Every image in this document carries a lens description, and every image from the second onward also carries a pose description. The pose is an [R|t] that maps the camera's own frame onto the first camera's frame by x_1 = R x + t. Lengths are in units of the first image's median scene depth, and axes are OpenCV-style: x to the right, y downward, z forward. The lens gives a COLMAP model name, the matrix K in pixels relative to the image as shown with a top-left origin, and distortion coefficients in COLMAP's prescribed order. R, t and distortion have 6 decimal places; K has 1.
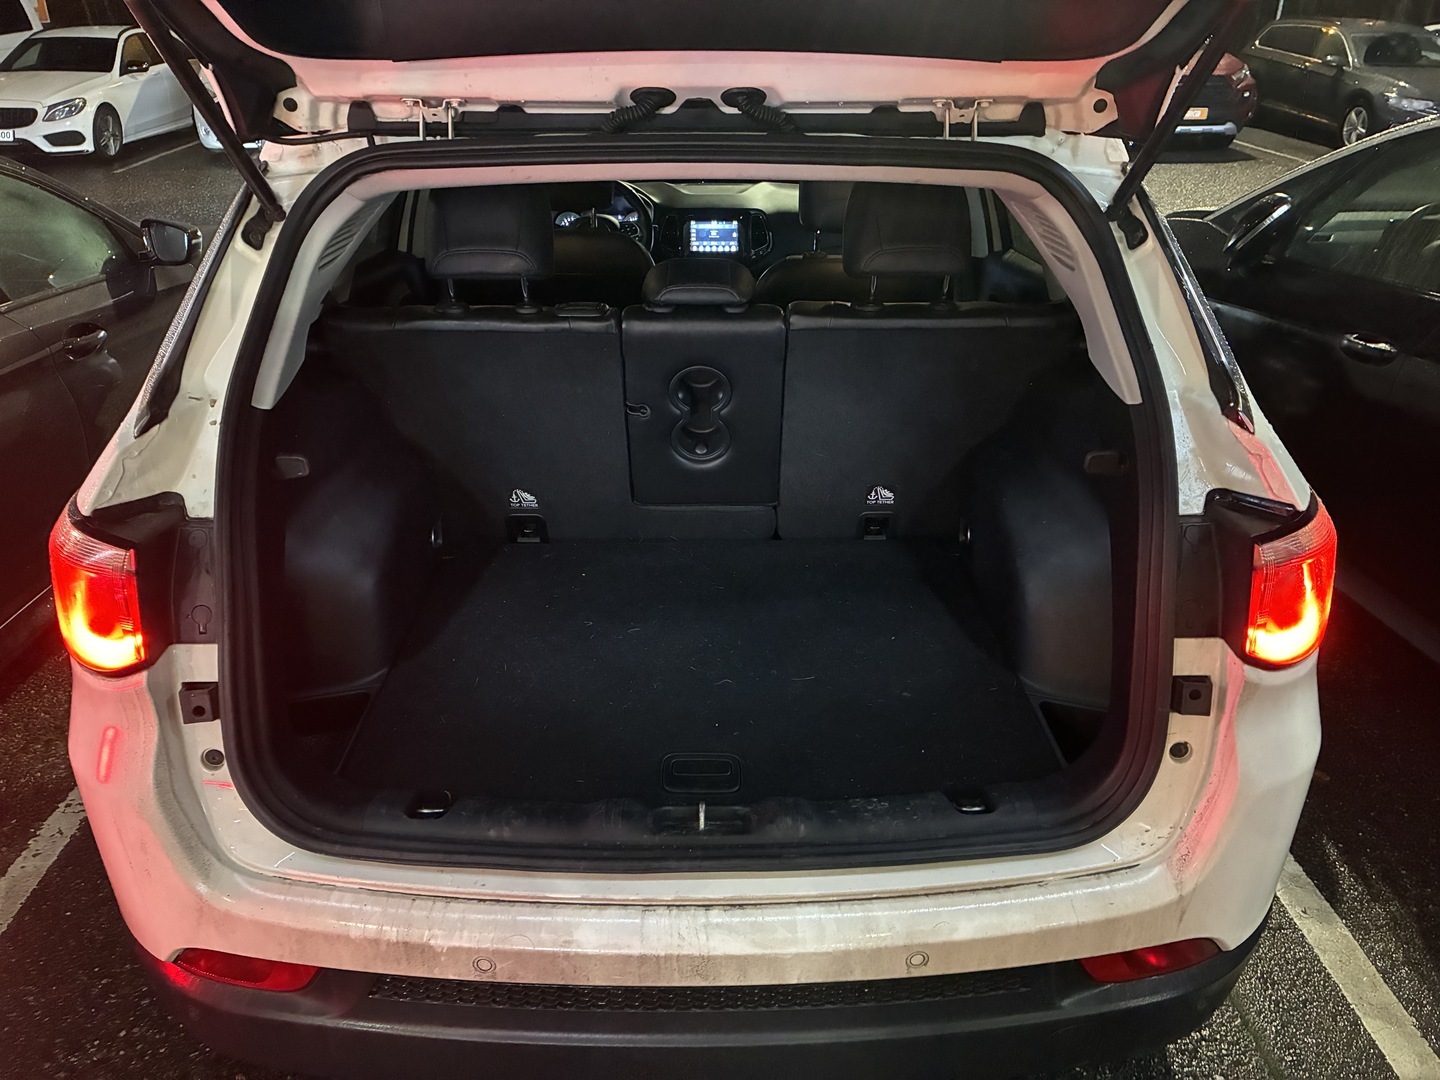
lens RADIAL K [[1084.2, 0, 720.0], [0, 1084.2, 540.0], [0, 0, 1]] dist [-0.003232, -0.000249]
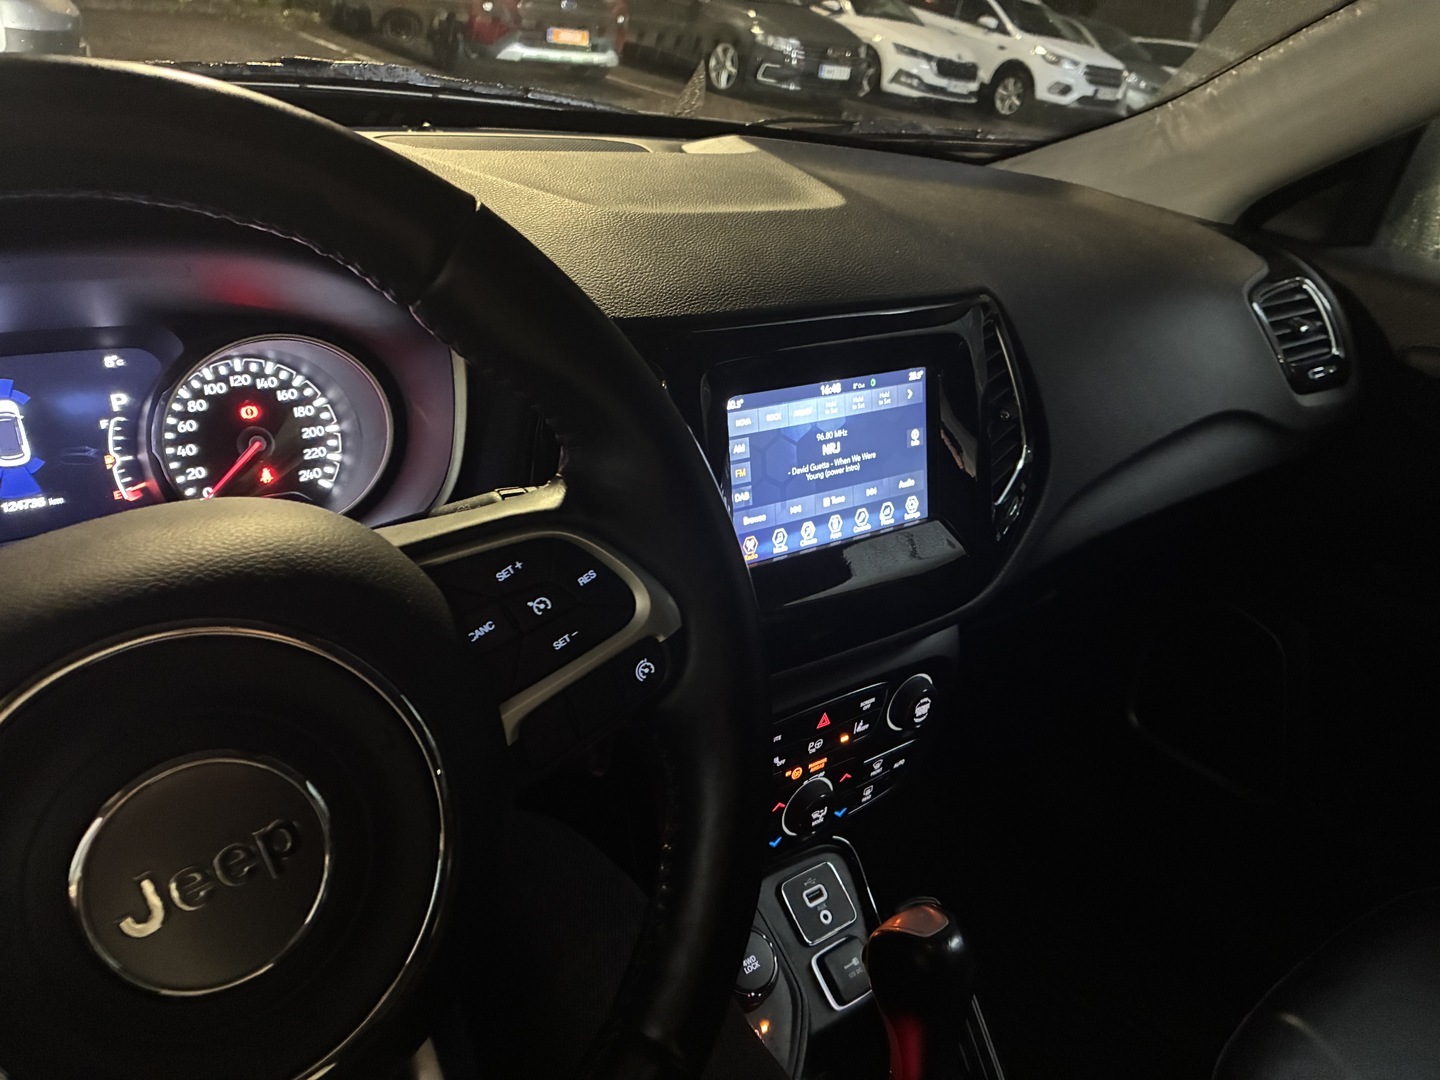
lens RADIAL K [[1087.5, 0, 721.2], [0, 1087.5, 526.7], [0, 0, 1]] dist [-0.002698, 0.040952]
pose [[0.802215, -0.190867, 0.565704, -0.124217], [0.165138, 0.981492, 0.096972, -0.290170], [-0.573742, 0.015627, 0.818887, 0.862861]]
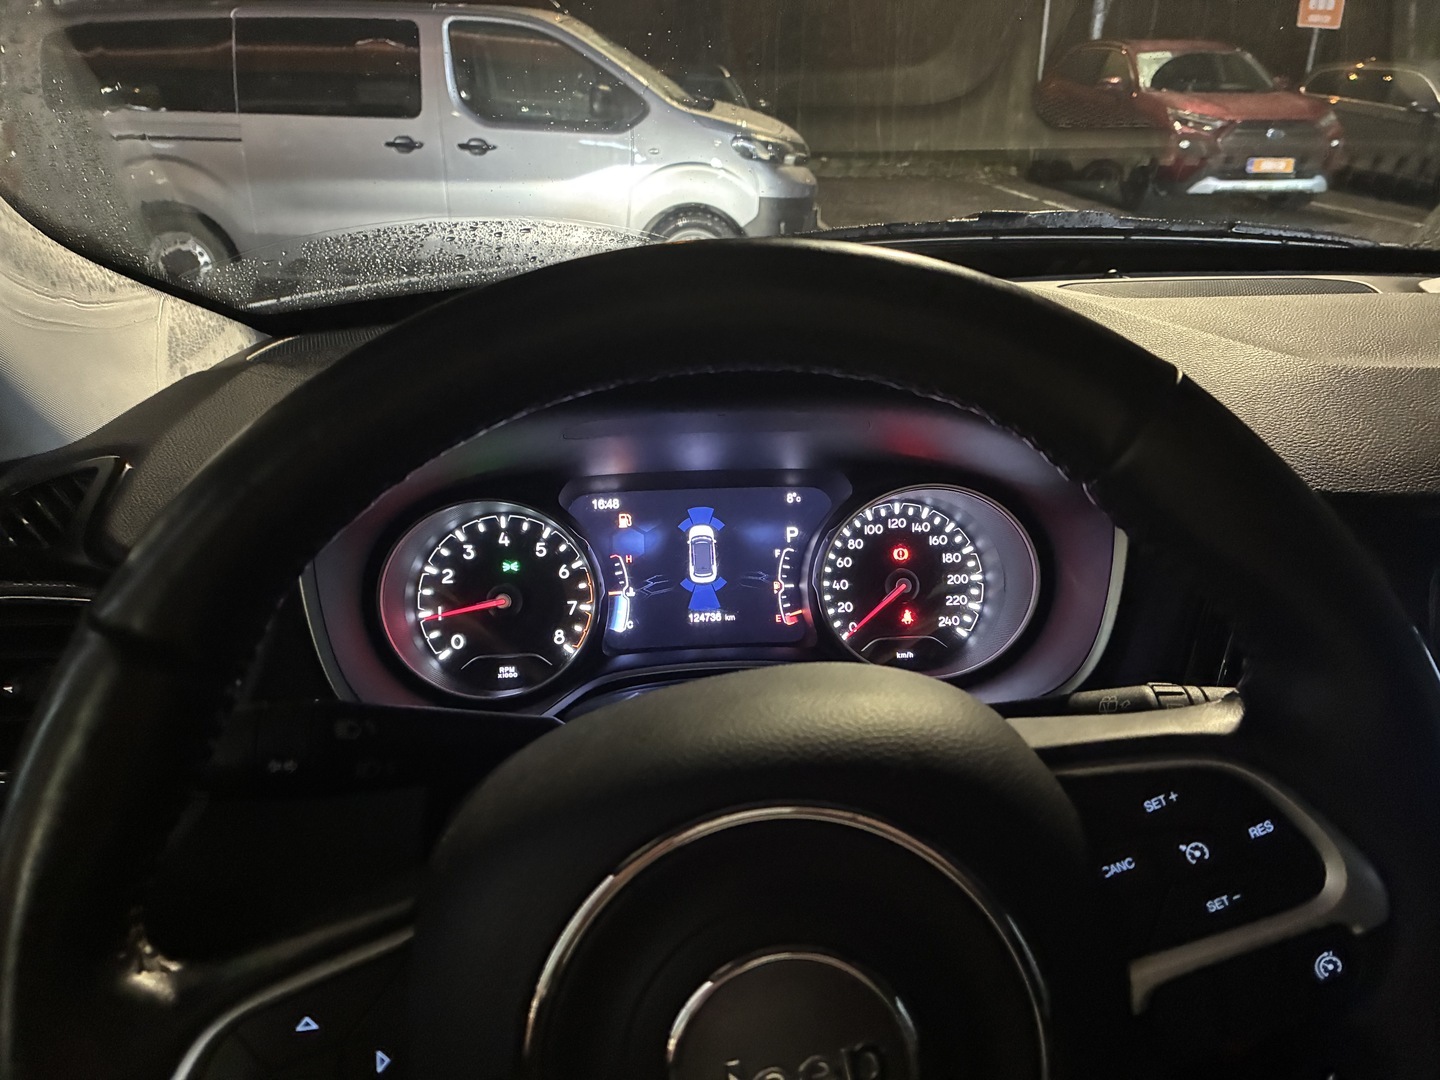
lens RADIAL K [[1084.2, 0, 720.0], [0, 1084.2, 540.0], [0, 0, 1]] dist [-0.003232, -0.000249]
pose [[0.997910, -0.035261, 0.054151, -0.121797], [0.038733, 0.997167, -0.064473, -0.295624], [-0.051724, 0.066436, 0.996449, 0.873097]]
